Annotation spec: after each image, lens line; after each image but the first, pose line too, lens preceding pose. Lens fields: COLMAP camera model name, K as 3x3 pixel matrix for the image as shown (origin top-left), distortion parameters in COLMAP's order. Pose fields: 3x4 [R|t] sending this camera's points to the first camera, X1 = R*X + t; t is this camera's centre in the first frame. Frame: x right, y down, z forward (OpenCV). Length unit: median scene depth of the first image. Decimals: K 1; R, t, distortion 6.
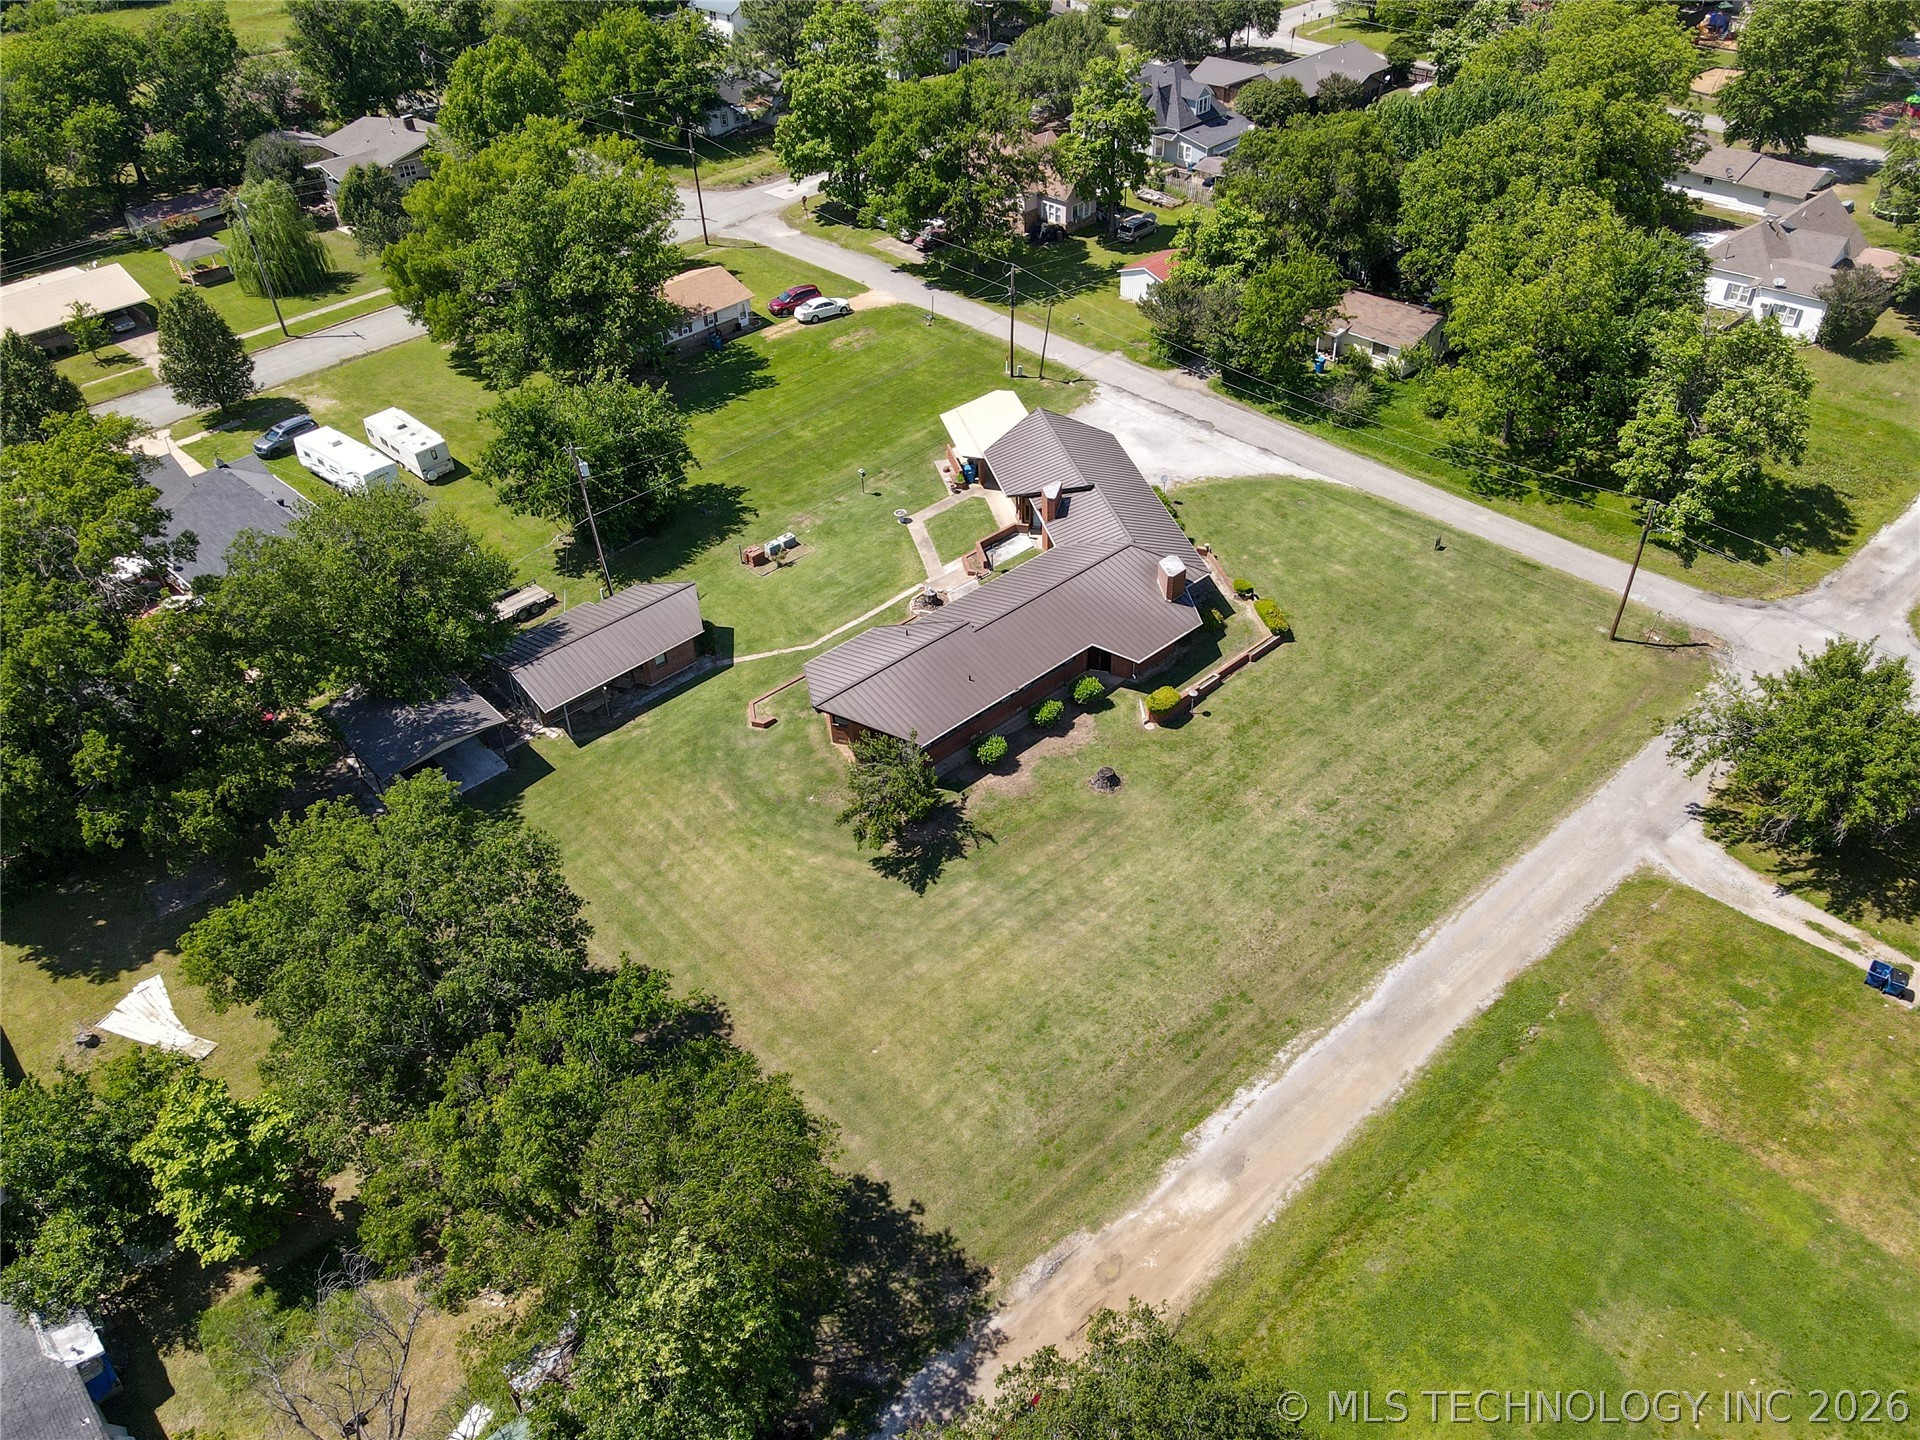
lens RADIAL K [[1410.7, 0, 971.9], [0, 1410.7, 715.9], [0, 0, 1]] dist [0.023948, -0.004842]
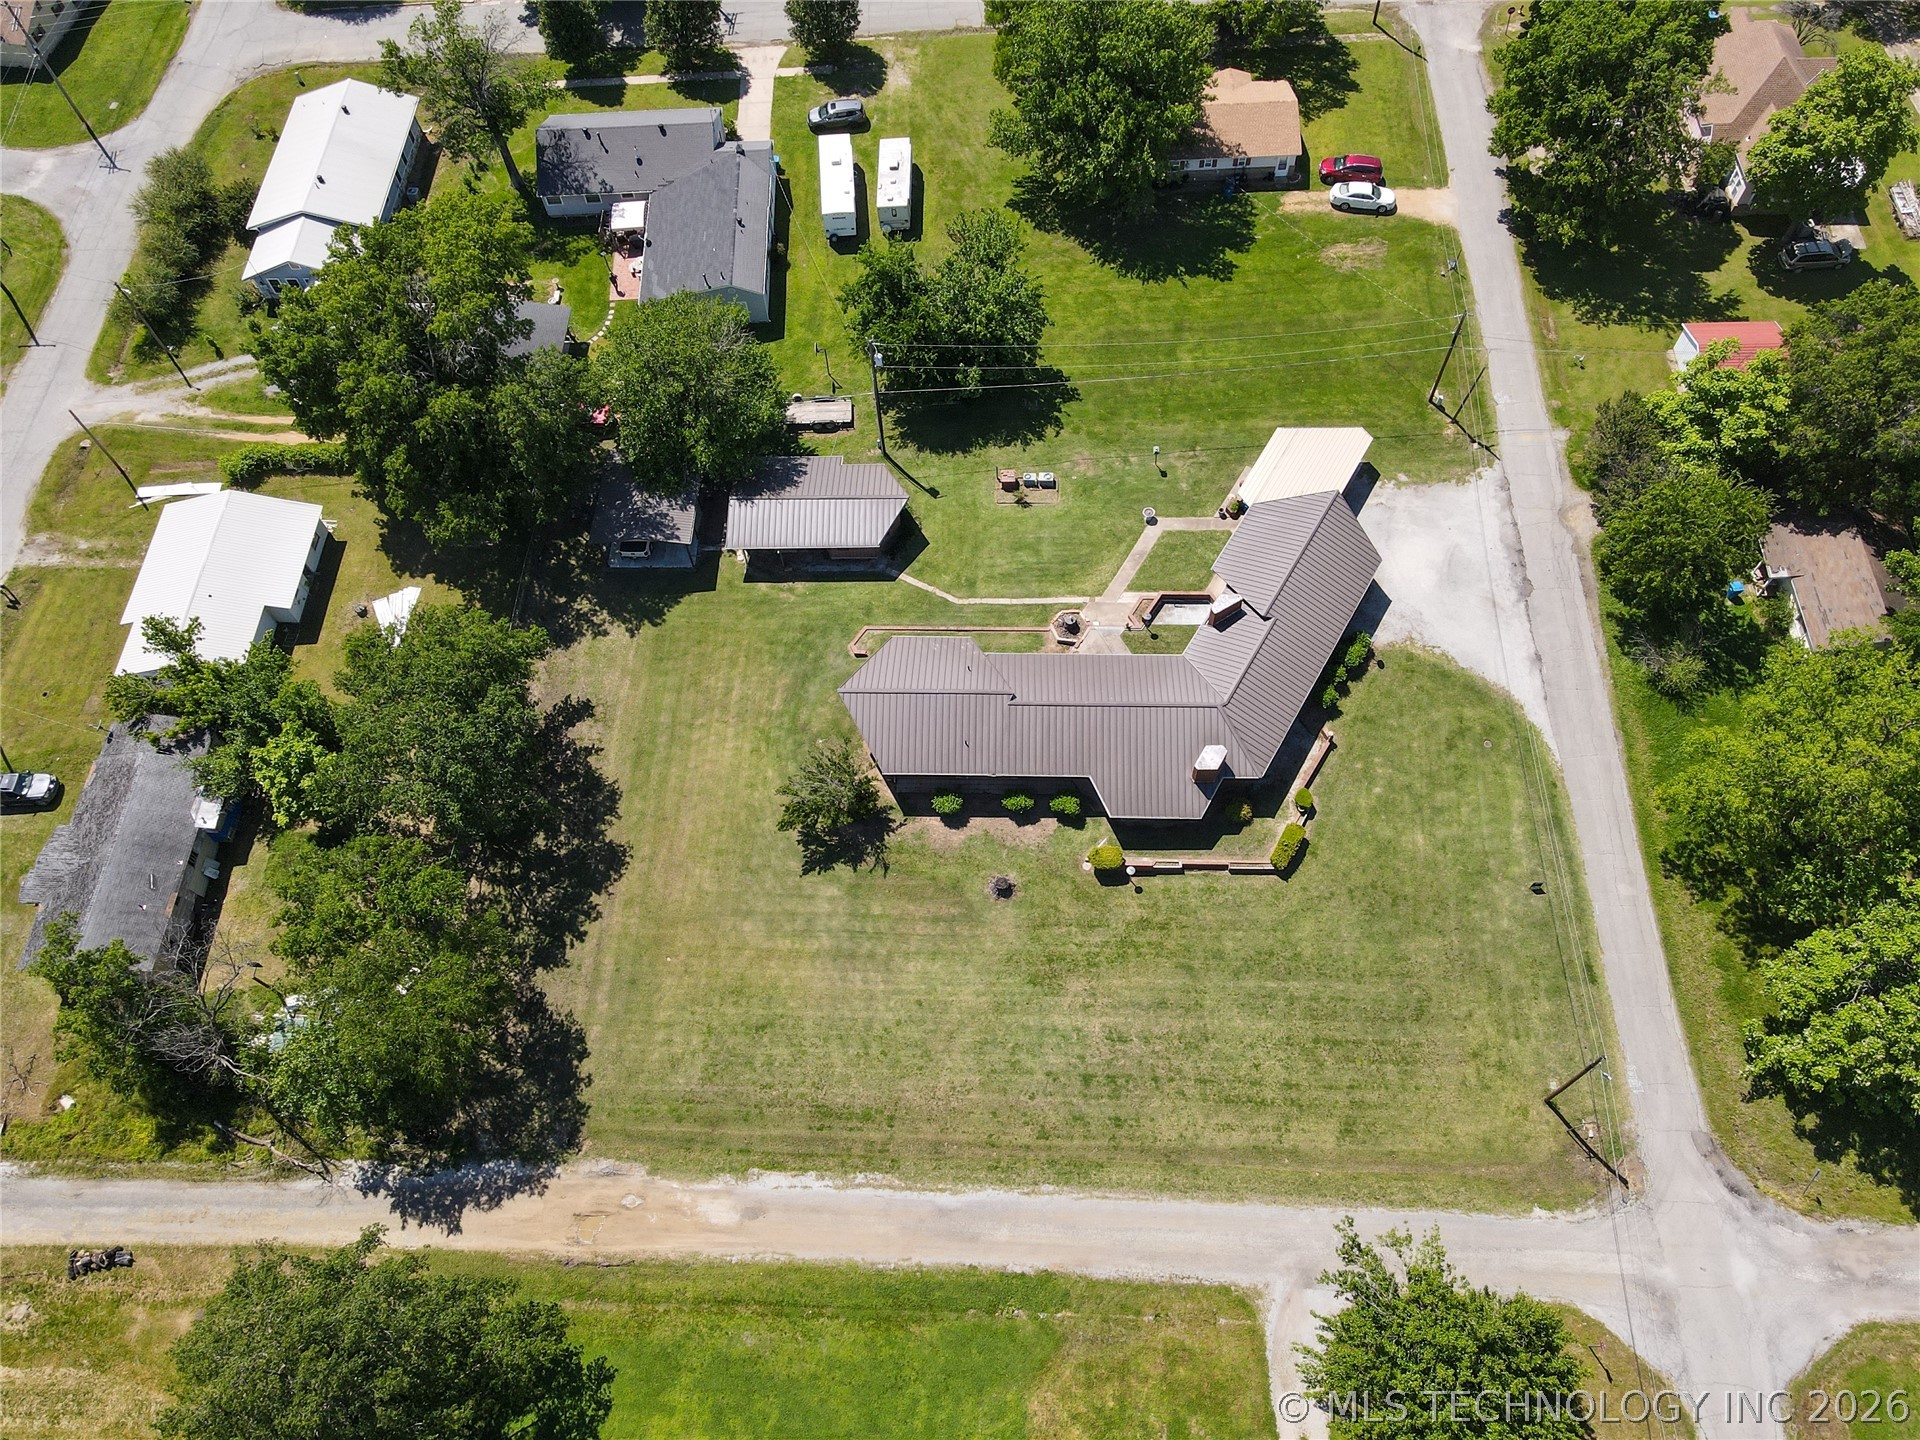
lens RADIAL K [[1410.7, 0, 969.0], [0, 1410.7, 719.5], [0, 0, 1]] dist [0.023948, -0.004842]
pose [[0.709956, 0.617411, -0.338771, 0.417326], [-0.425083, 0.759219, 0.492840, -0.672937], [0.561486, -0.205889, 0.801463, 0.093879]]
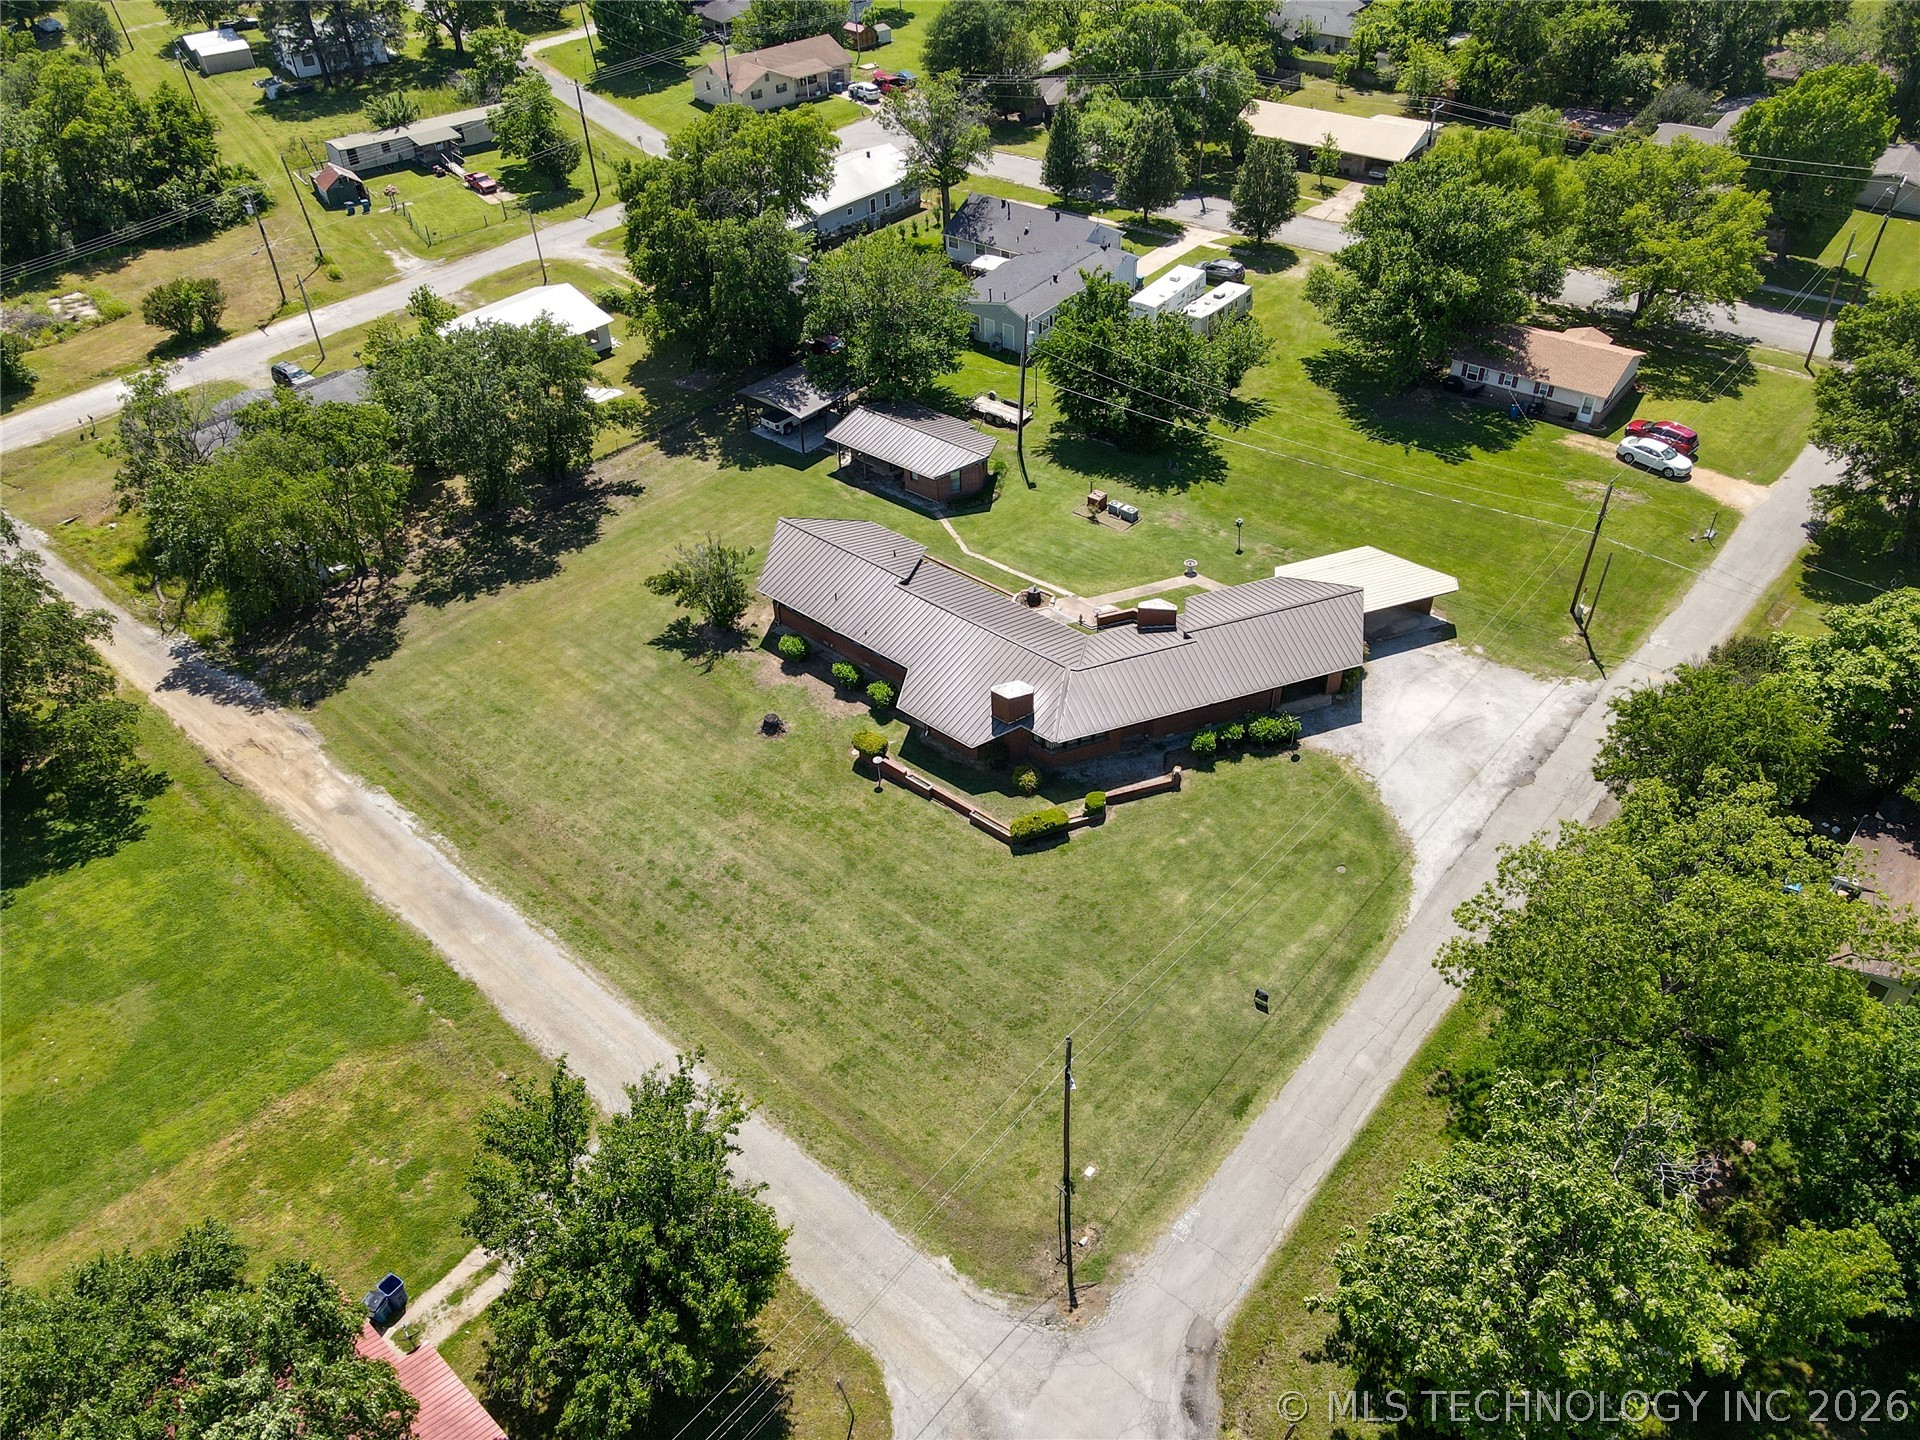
lens RADIAL K [[1410.7, 0, 964.6], [0, 1410.7, 710.7], [0, 0, 1]] dist [0.023948, -0.004842]
pose [[0.104576, 0.644844, -0.757126, 1.006654], [-0.595861, 0.650153, 0.471434, -0.611662], [0.796250, 0.401841, 0.452228, 0.678382]]
